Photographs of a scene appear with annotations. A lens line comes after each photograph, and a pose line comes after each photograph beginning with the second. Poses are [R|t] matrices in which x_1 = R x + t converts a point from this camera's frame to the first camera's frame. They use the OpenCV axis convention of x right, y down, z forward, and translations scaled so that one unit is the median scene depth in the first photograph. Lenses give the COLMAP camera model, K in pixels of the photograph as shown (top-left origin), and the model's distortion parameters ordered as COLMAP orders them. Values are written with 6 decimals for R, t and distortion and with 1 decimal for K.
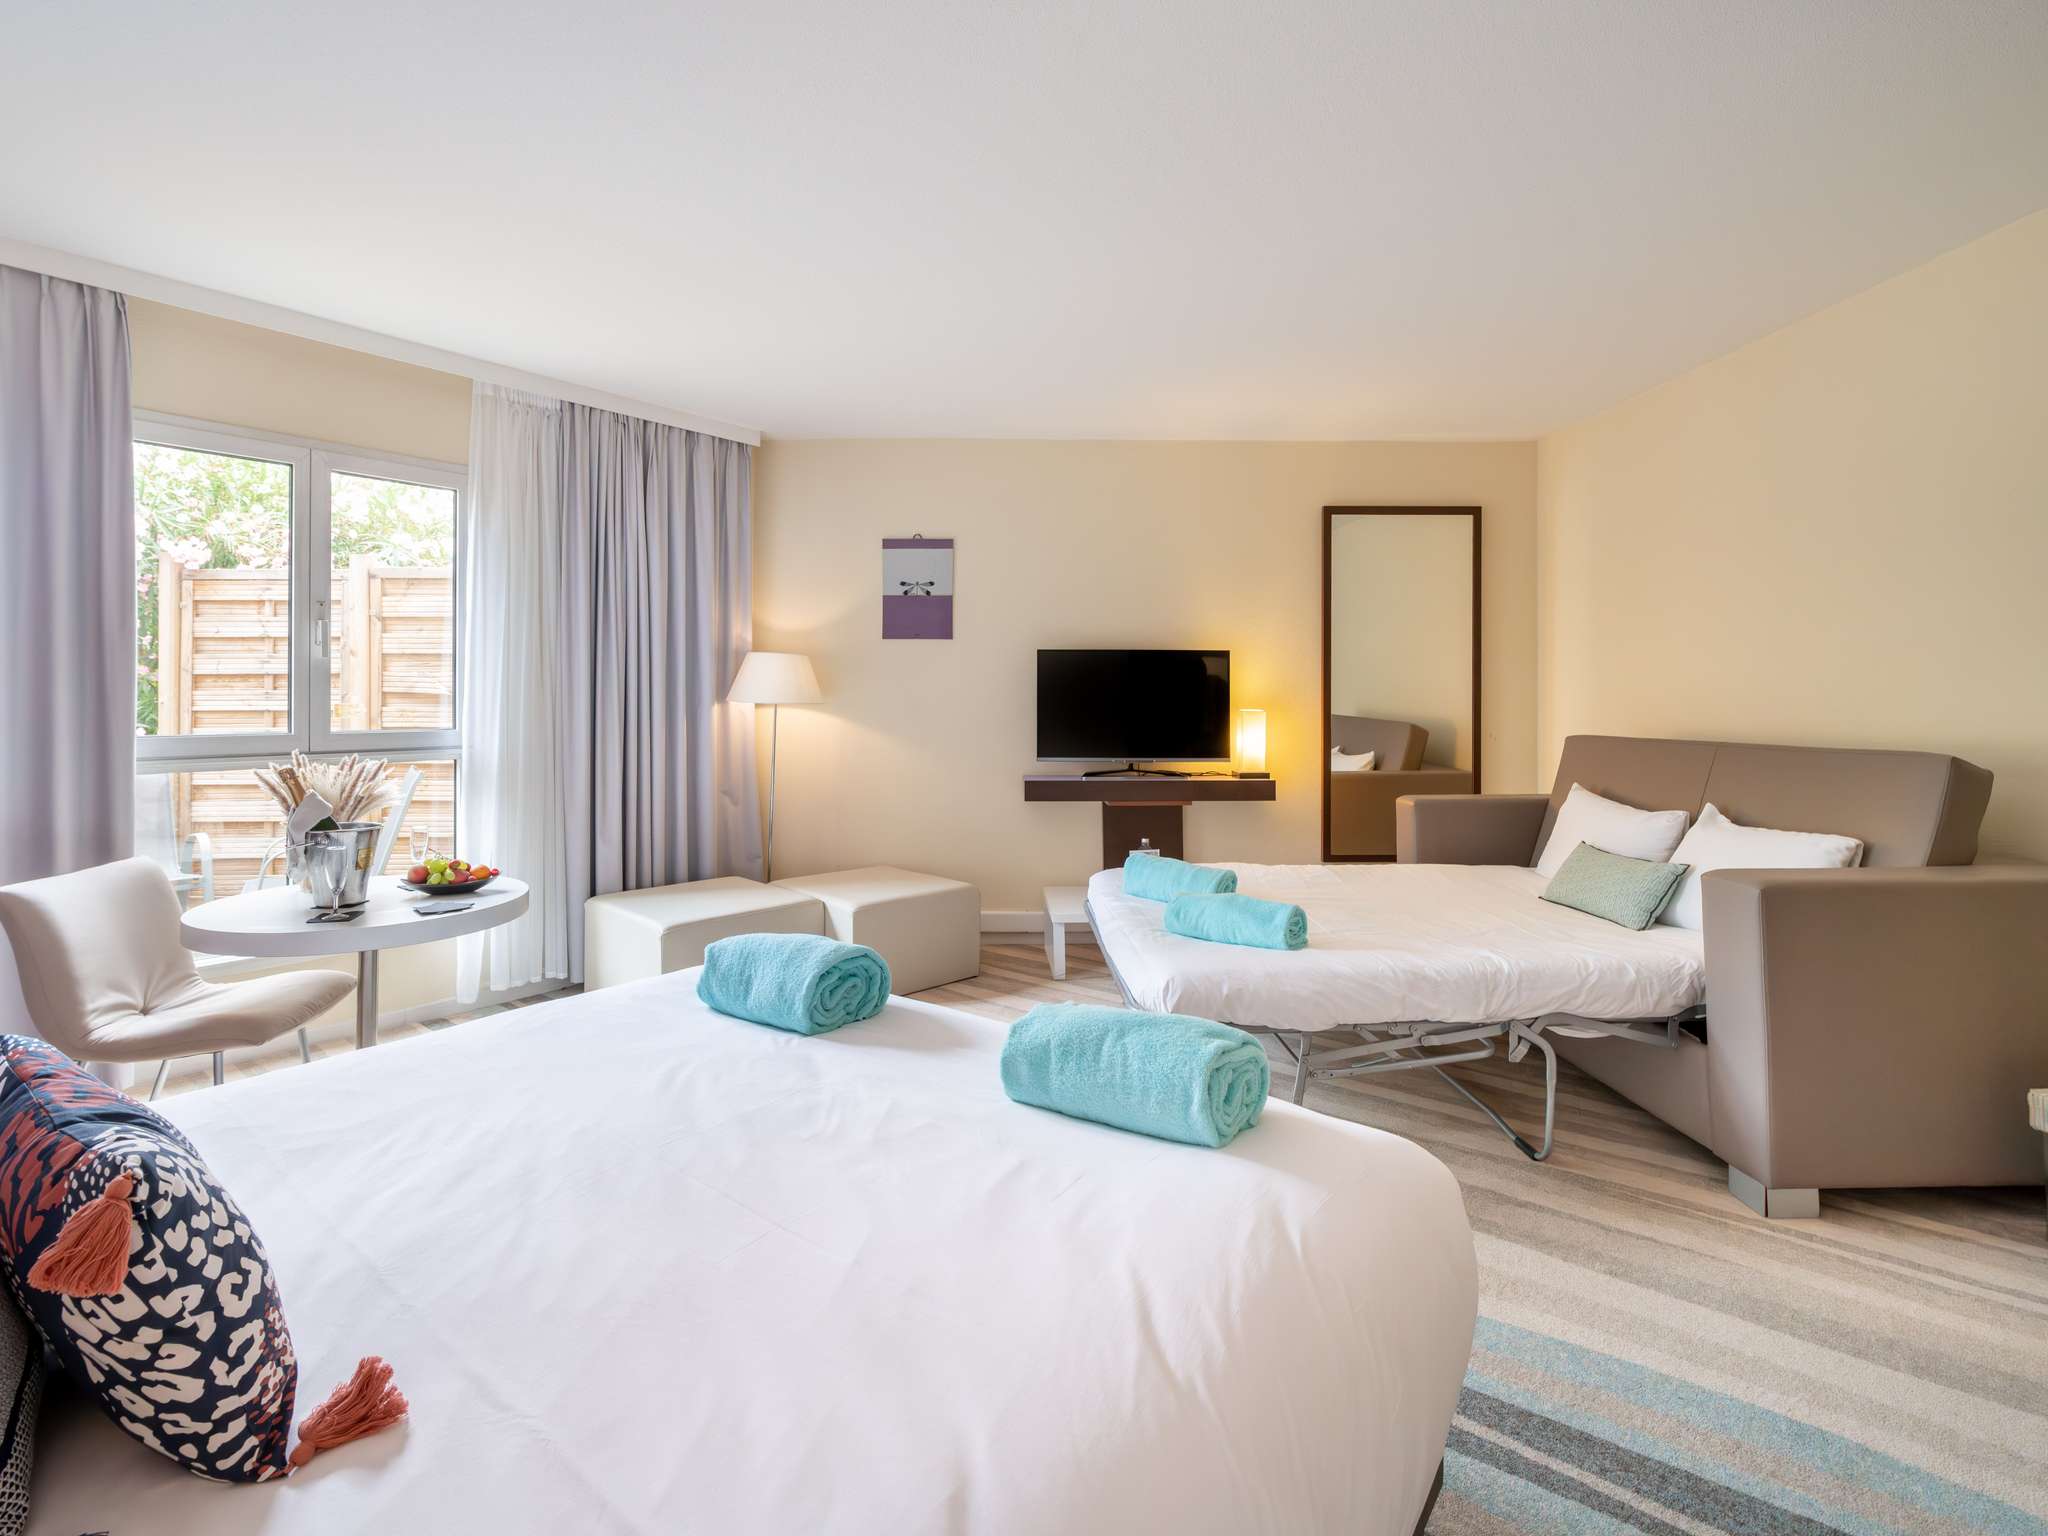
lens RADIAL K [[916.2, 0, 1024.0], [0, 916.2, 768.0], [0, 0, 1]] dist [-0.000106, -0.000250]
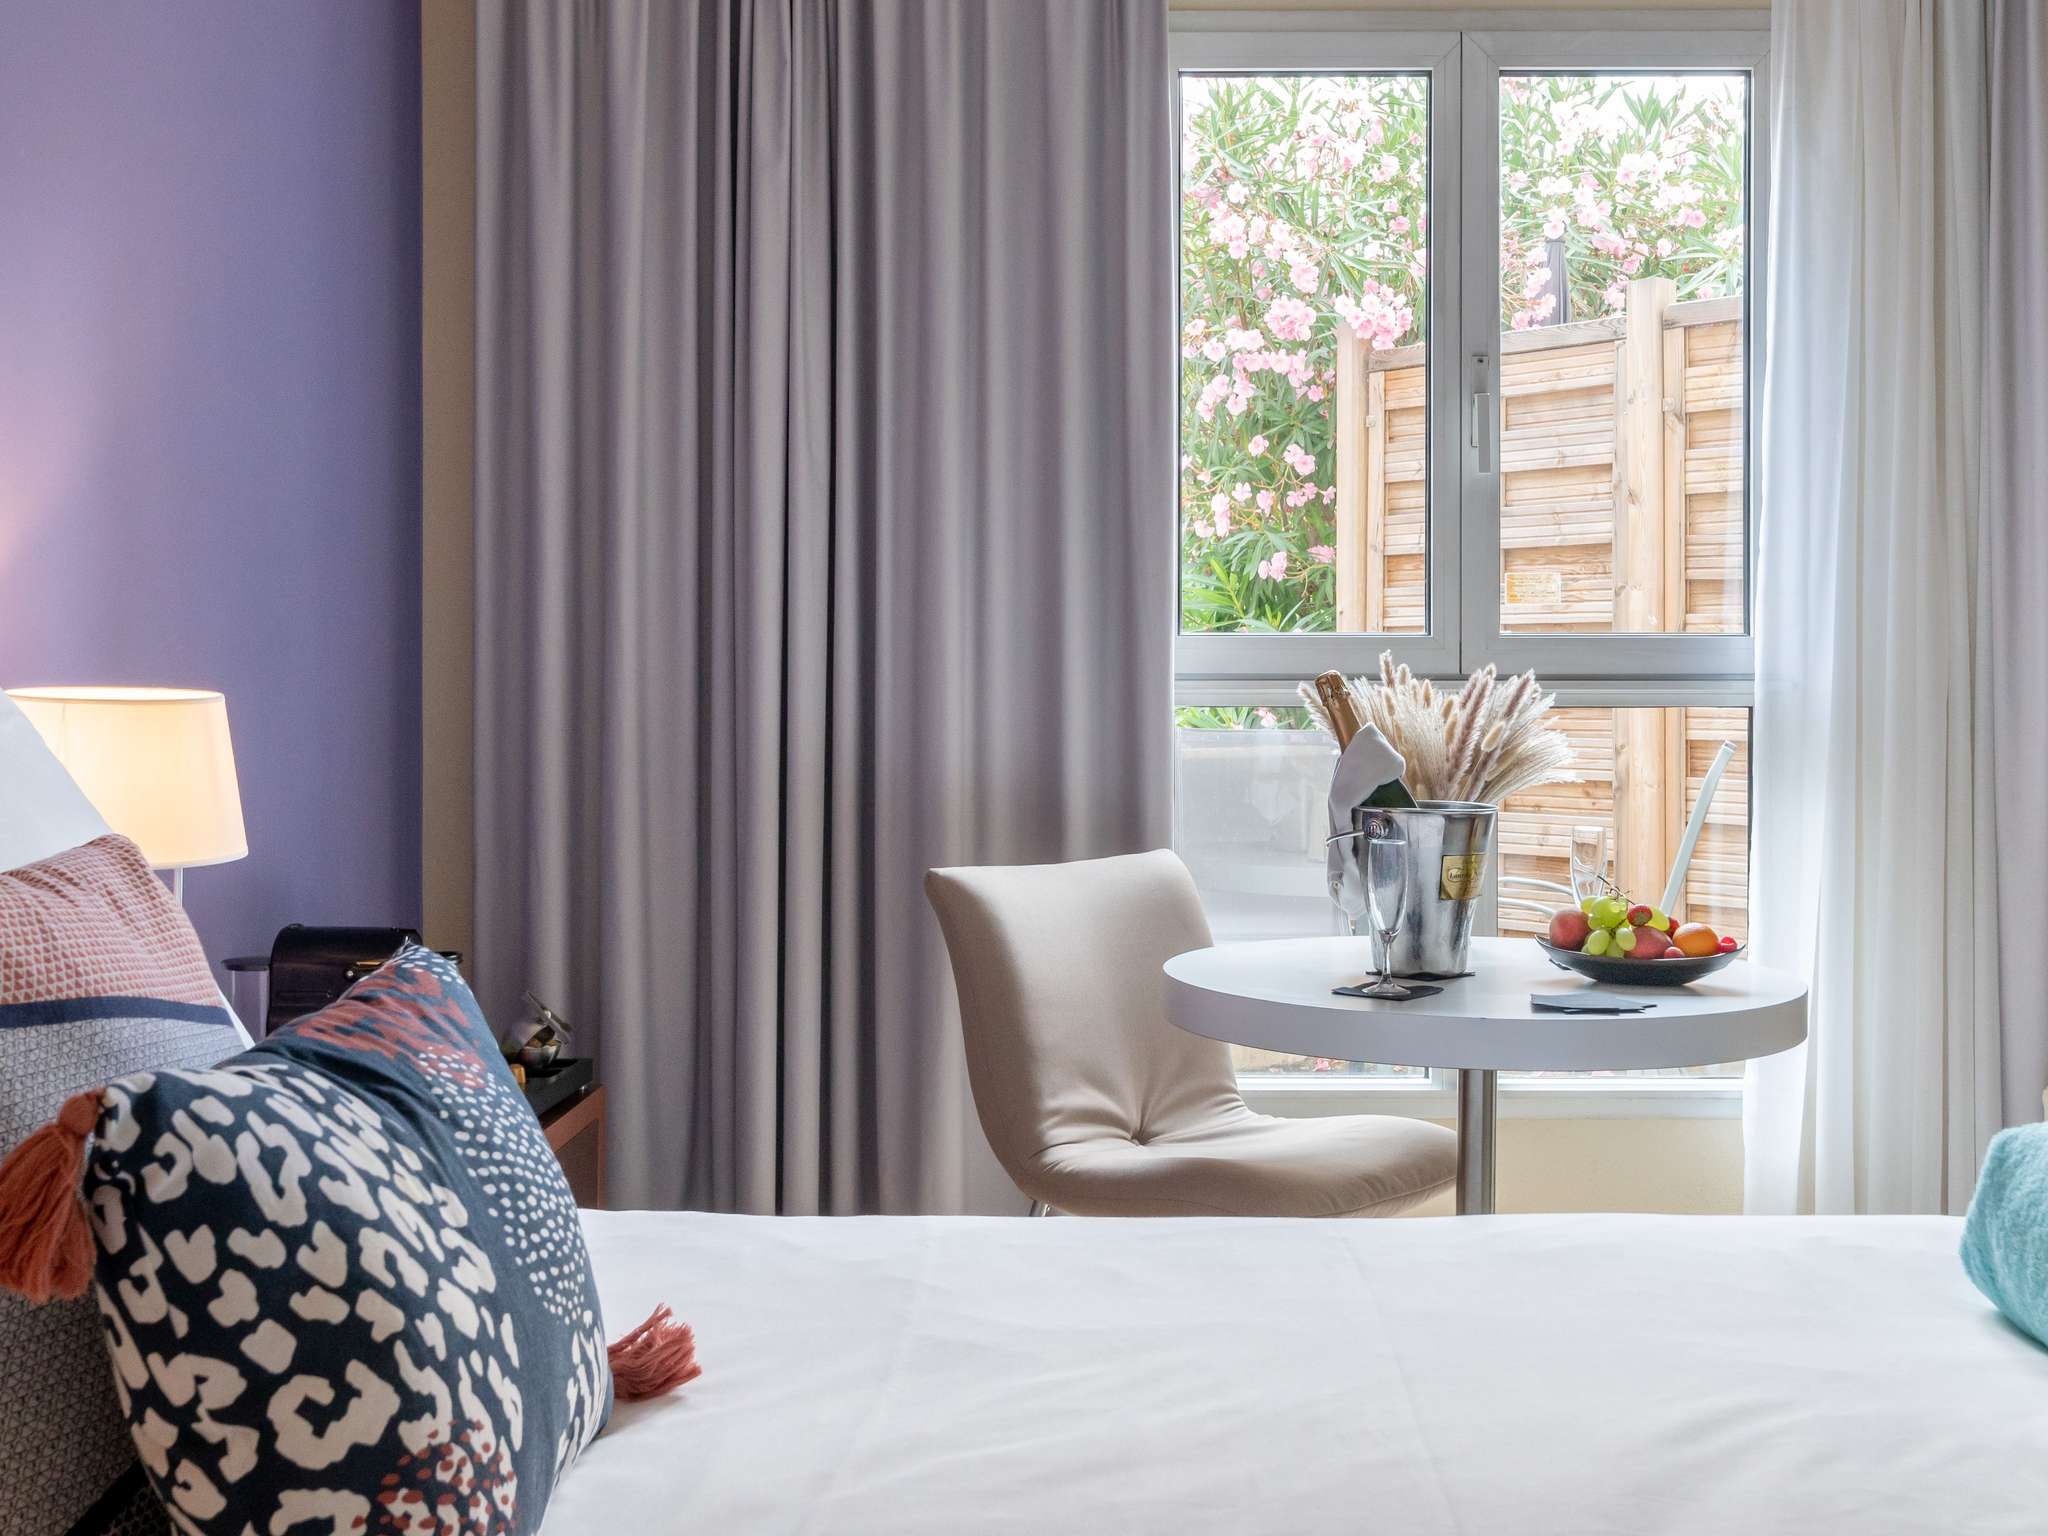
lens RADIAL K [[2353.2, 0, 1024.0], [0, 2353.2, 768.0], [0, 0, 1]] dist [-0.091906, 0.282406]
pose [[0.614899, 0.037236, -0.787726, 0.069721], [-0.043795, 0.998956, 0.013034, 0.038276], [0.787389, 0.026484, 0.615888, 0.103941]]
